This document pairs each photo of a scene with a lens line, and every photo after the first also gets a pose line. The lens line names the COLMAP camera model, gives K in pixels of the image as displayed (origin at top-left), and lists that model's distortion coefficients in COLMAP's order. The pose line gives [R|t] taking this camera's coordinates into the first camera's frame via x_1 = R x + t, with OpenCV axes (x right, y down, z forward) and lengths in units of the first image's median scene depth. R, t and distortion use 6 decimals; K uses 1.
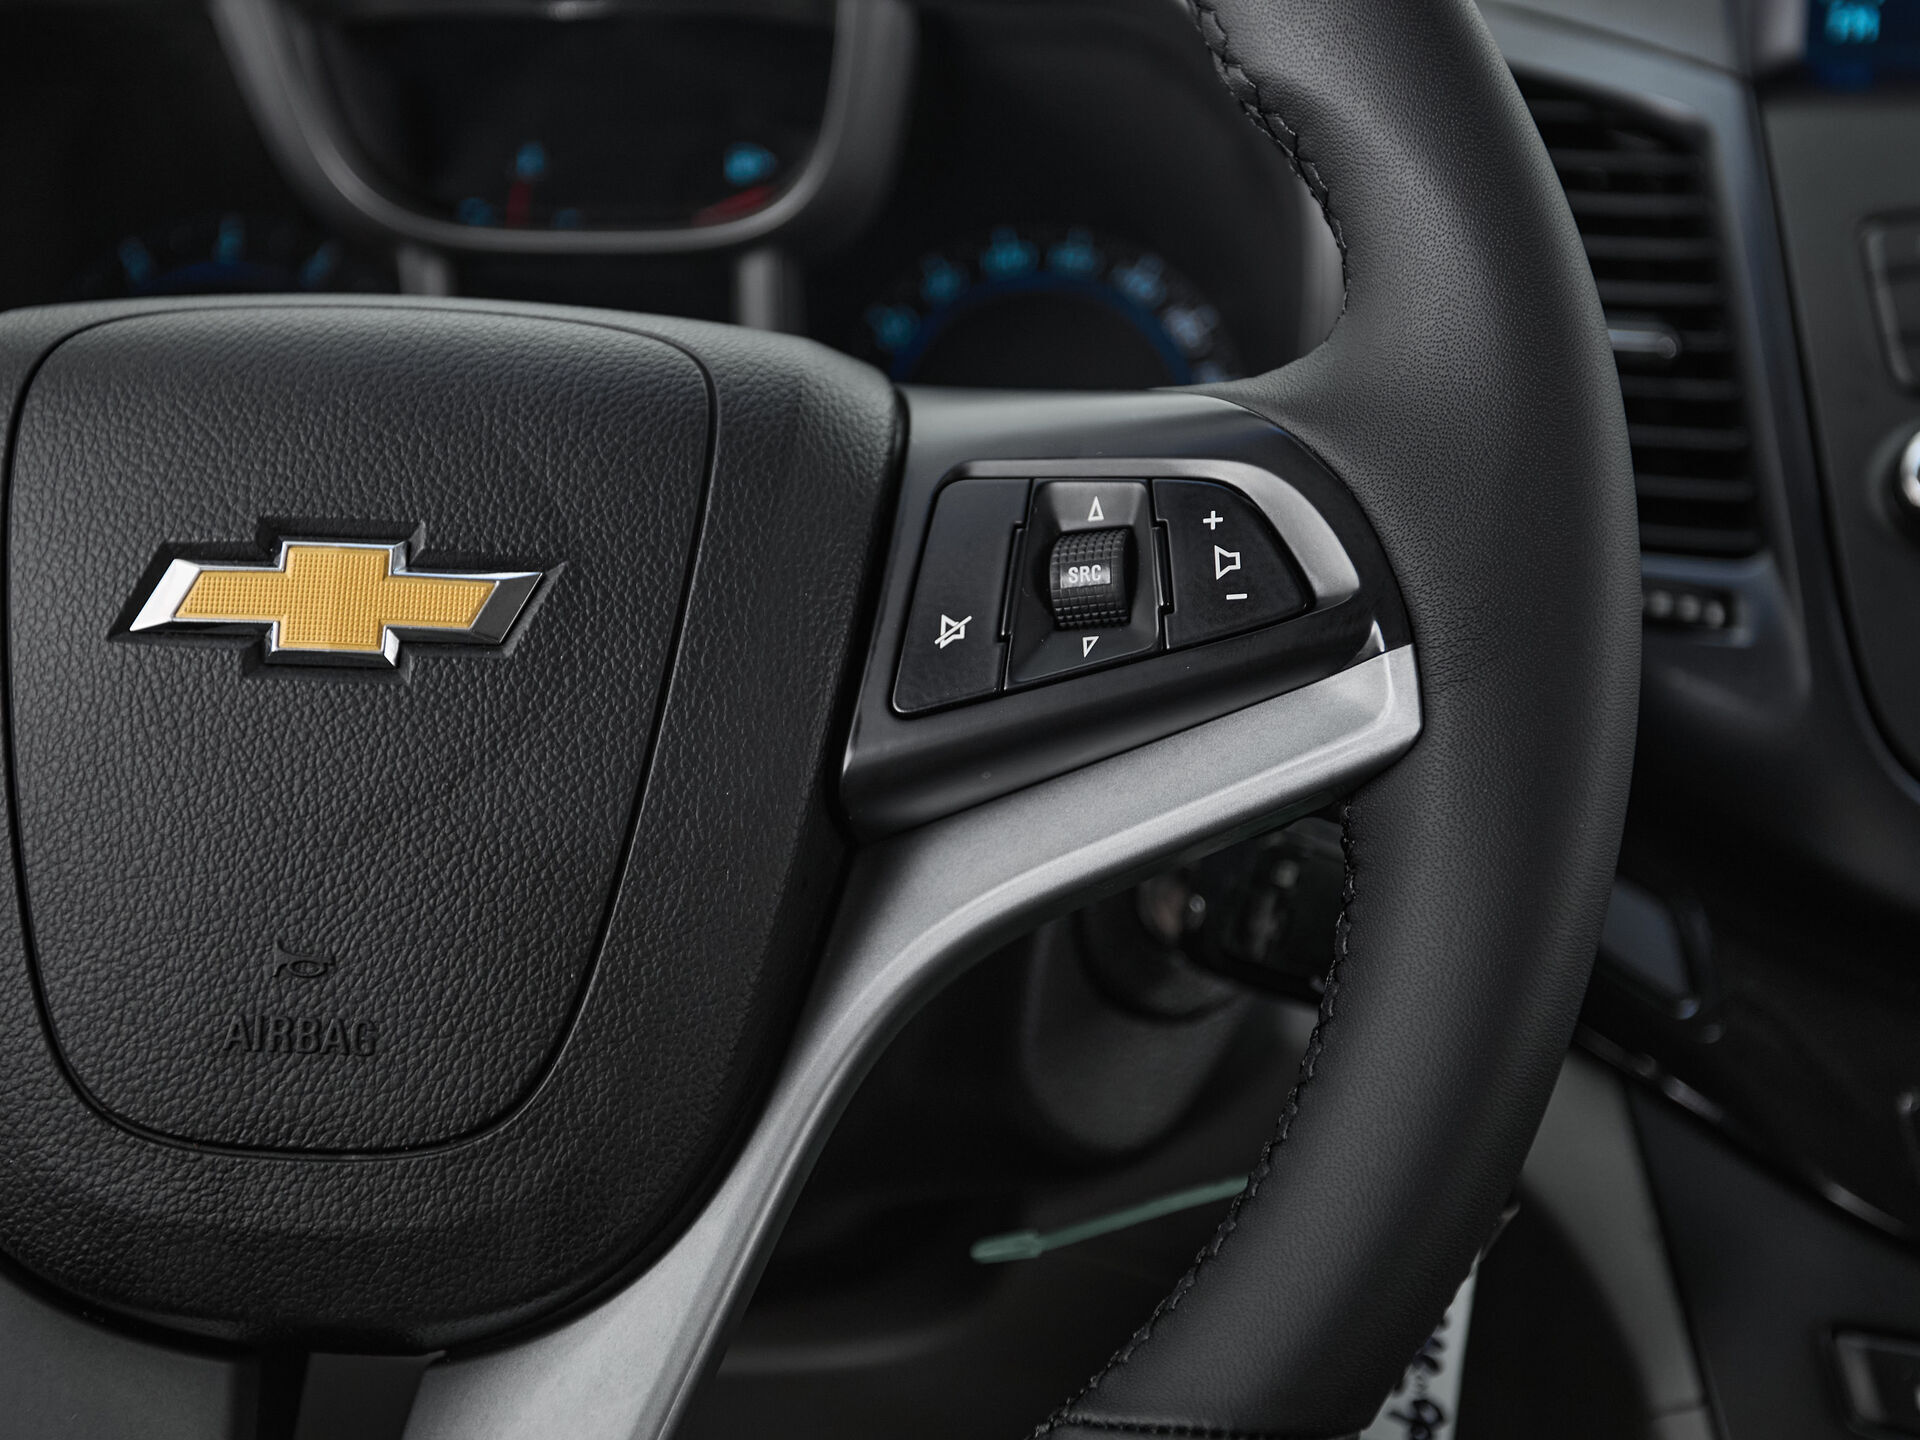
lens RADIAL K [[2601.5, 0, 986.9], [0, 2601.5, 748.6], [0, 0, 1]] dist [0.036167, 0.000000]
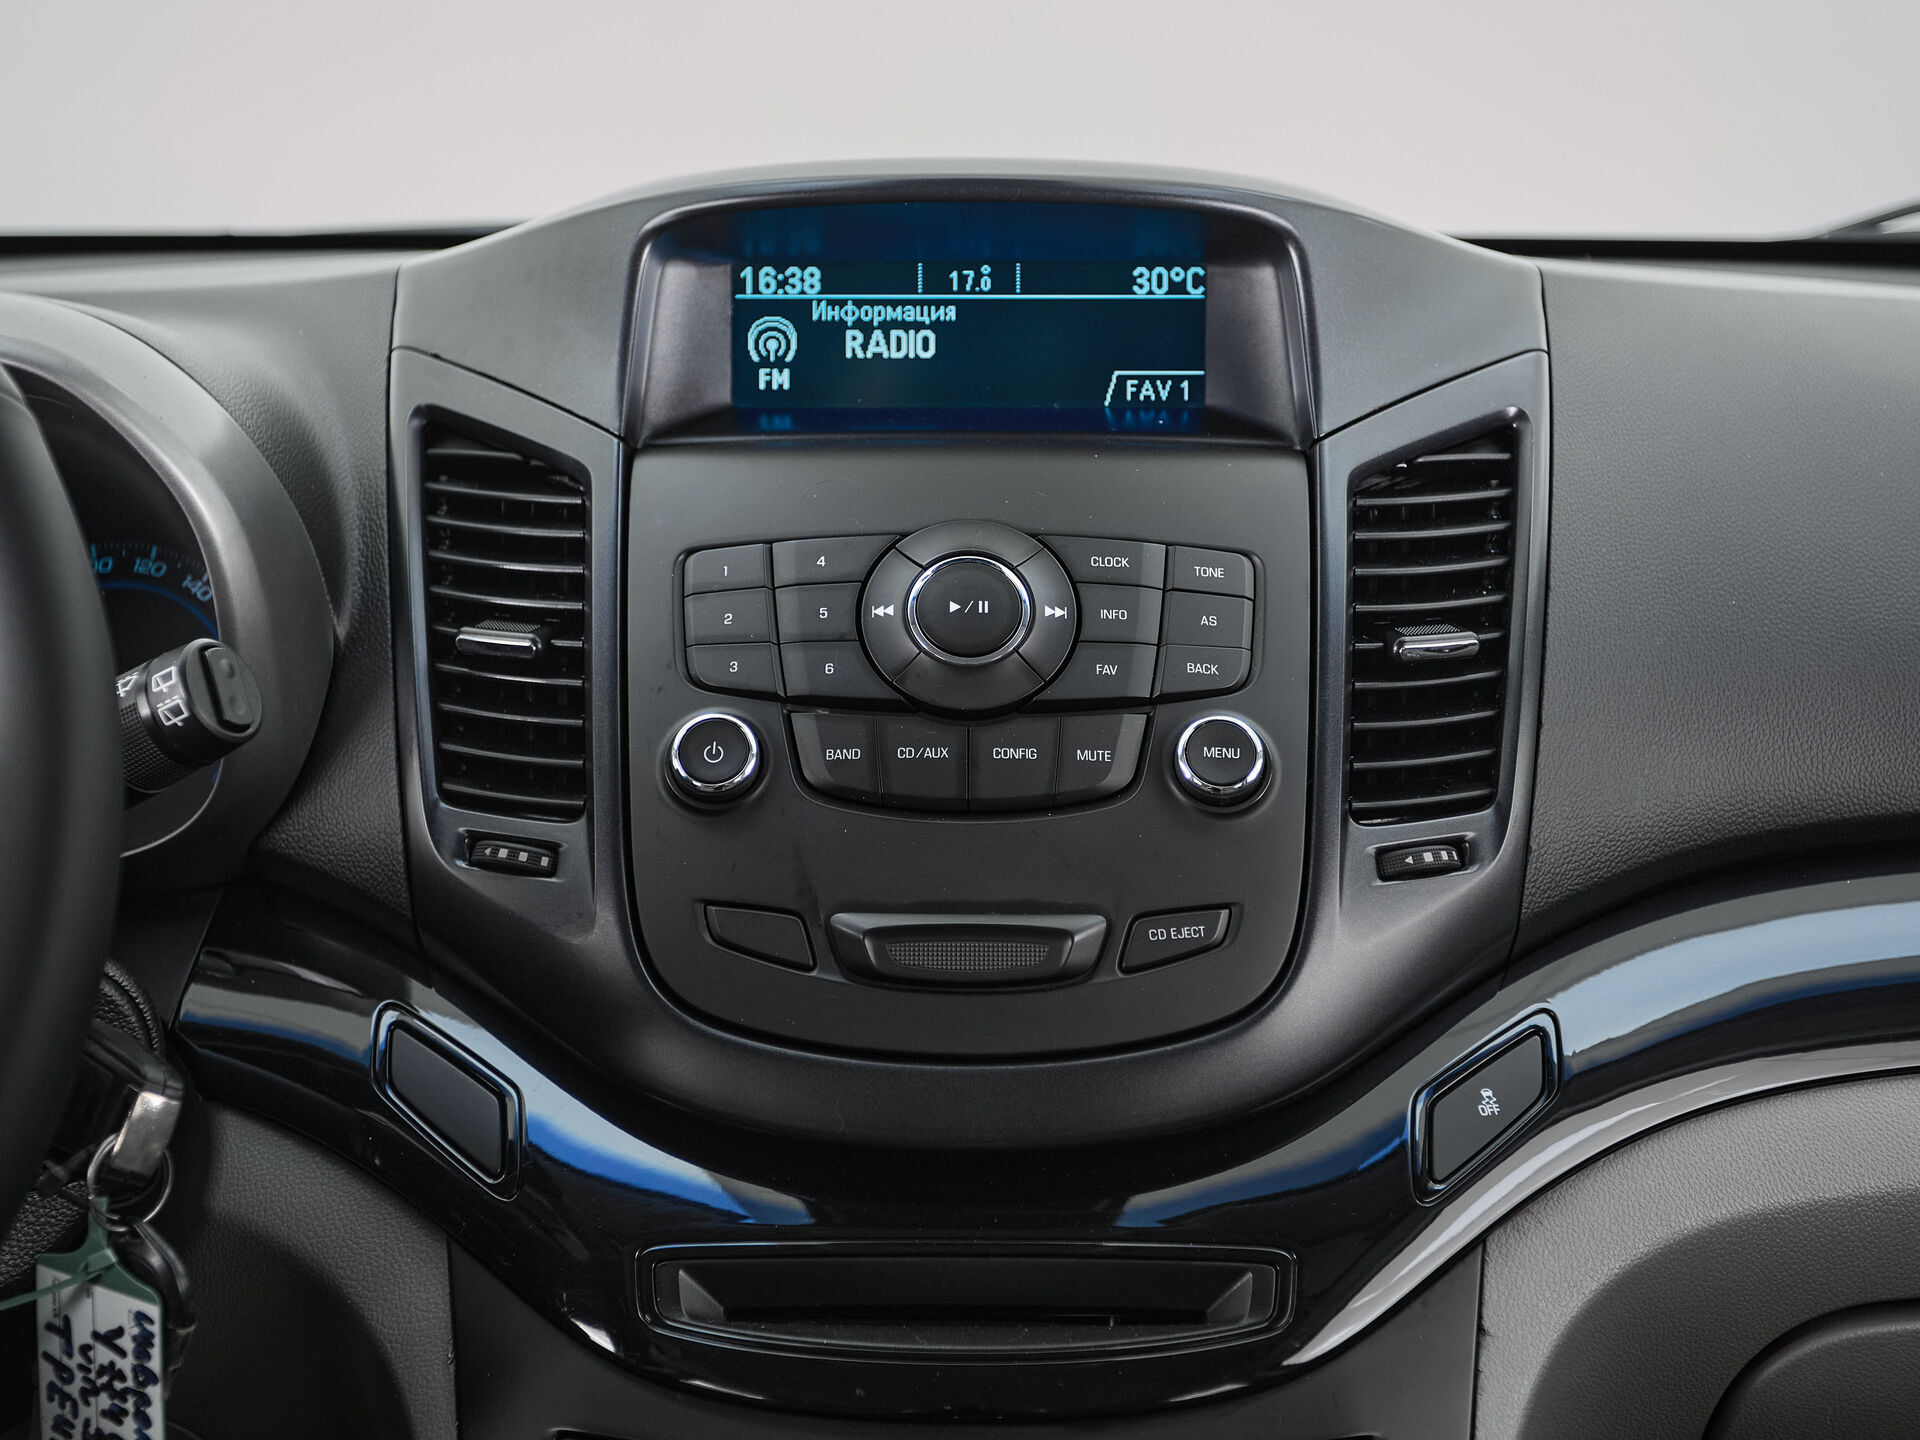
lens RADIAL K [[2809.3, 0, 972.8], [0, 2809.3, 617.5], [0, 0, 1]] dist [0.057451, 0.000000]
pose [[0.999759, -0.001194, 0.021923, 0.679963], [0.003872, 0.992458, -0.122526, -0.001611], [-0.021612, 0.122582, 0.992223, -0.552545]]
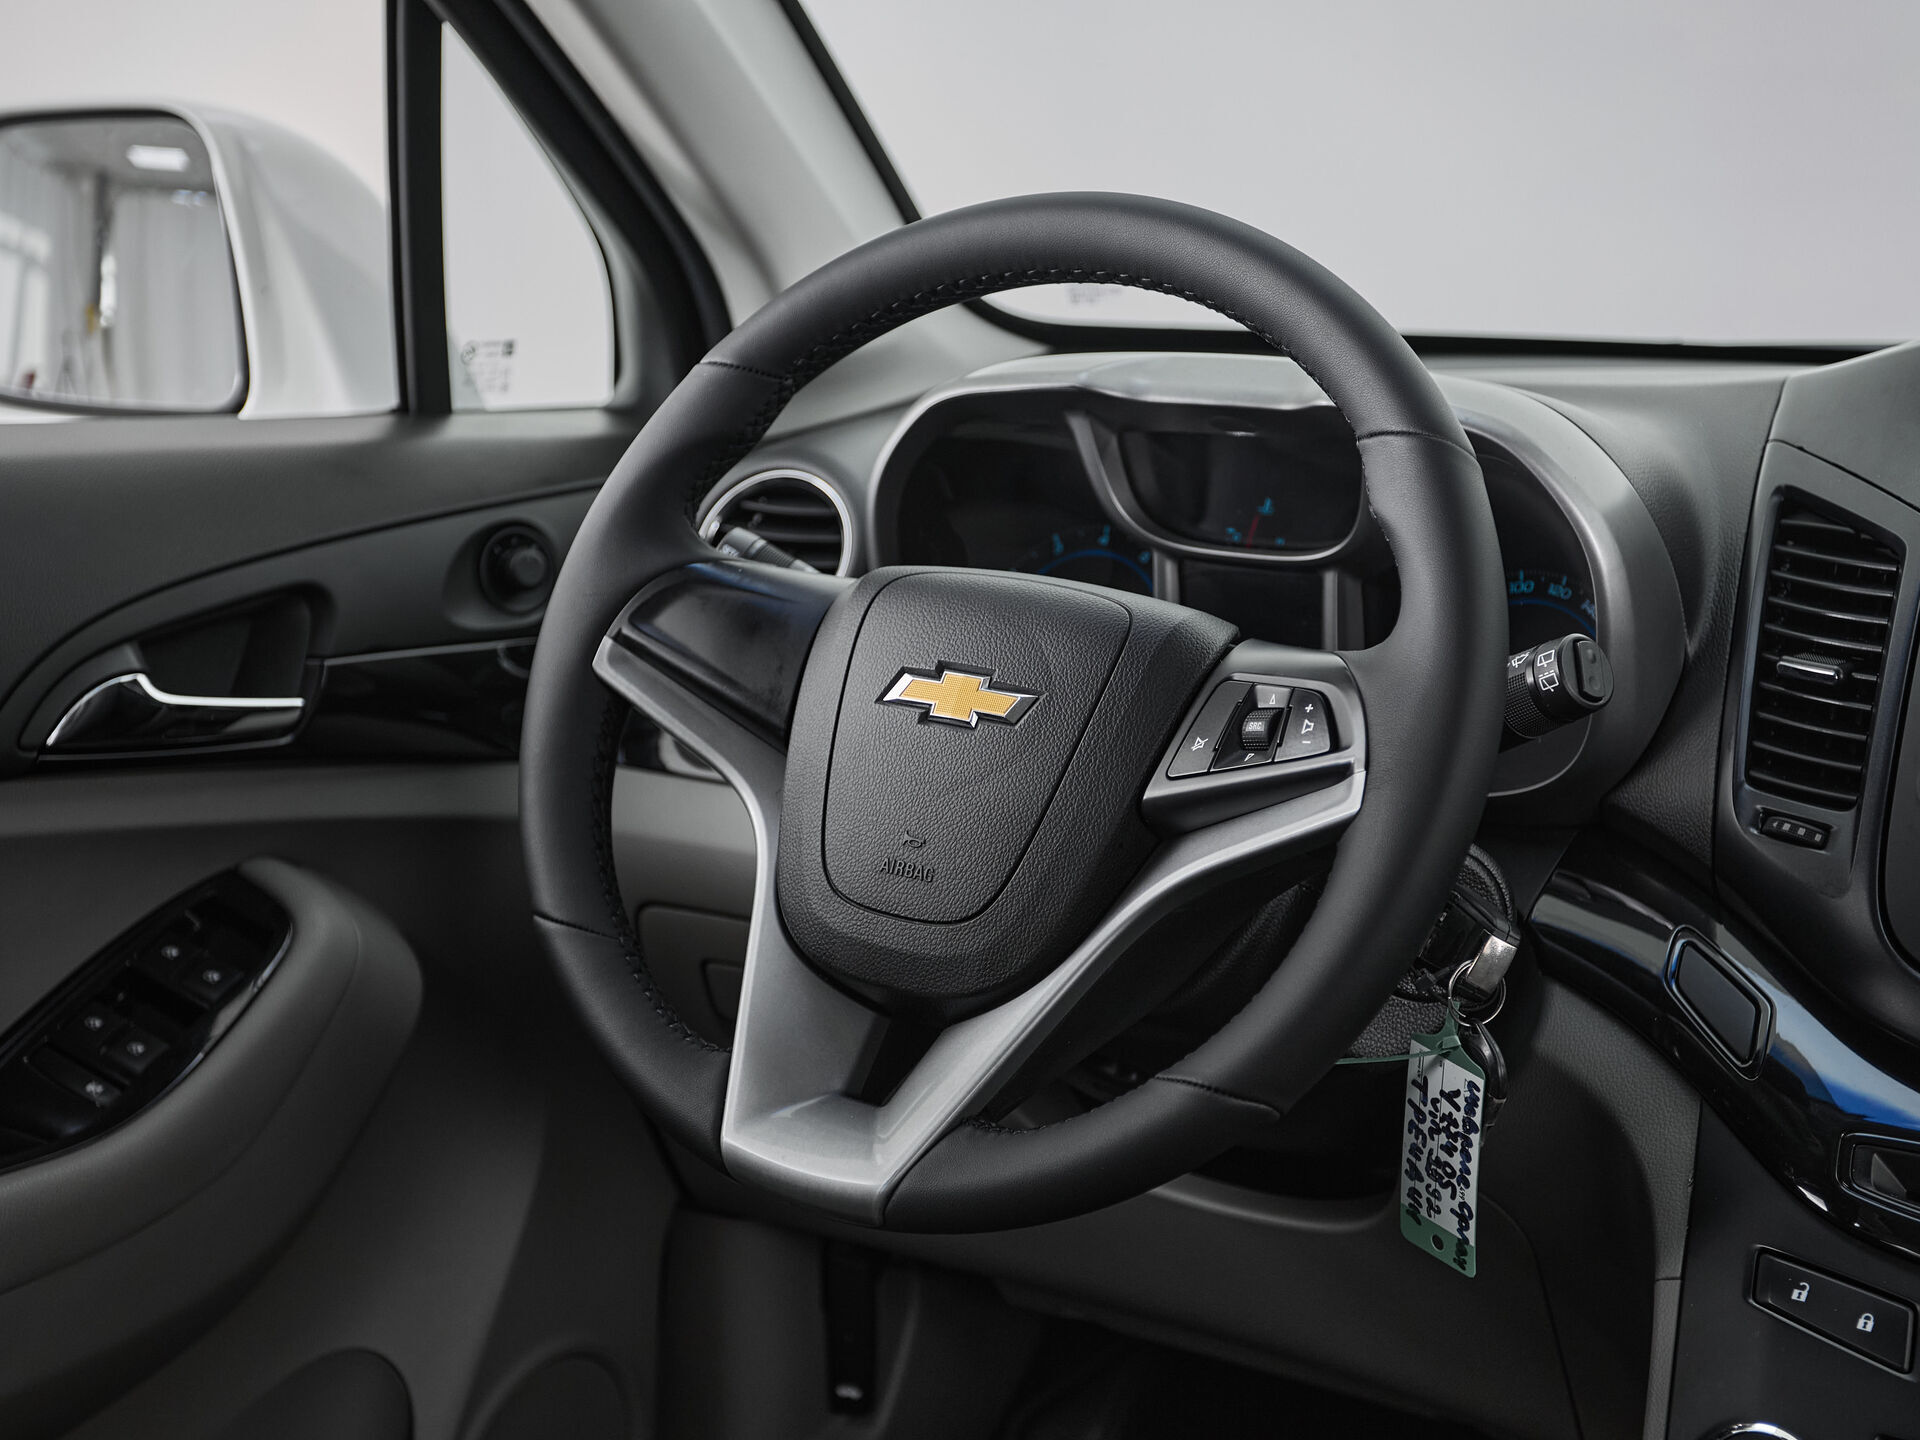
lens RADIAL K [[2601.5, 0, 906.7], [0, 2601.5, 778.3], [0, 0, 1]] dist [0.036167, 0.000000]
pose [[0.856997, 0.132886, -0.497893, 0.900211], [-0.176414, 0.983455, -0.041172, 0.121649], [0.484184, 0.123120, 0.866261, -1.073072]]
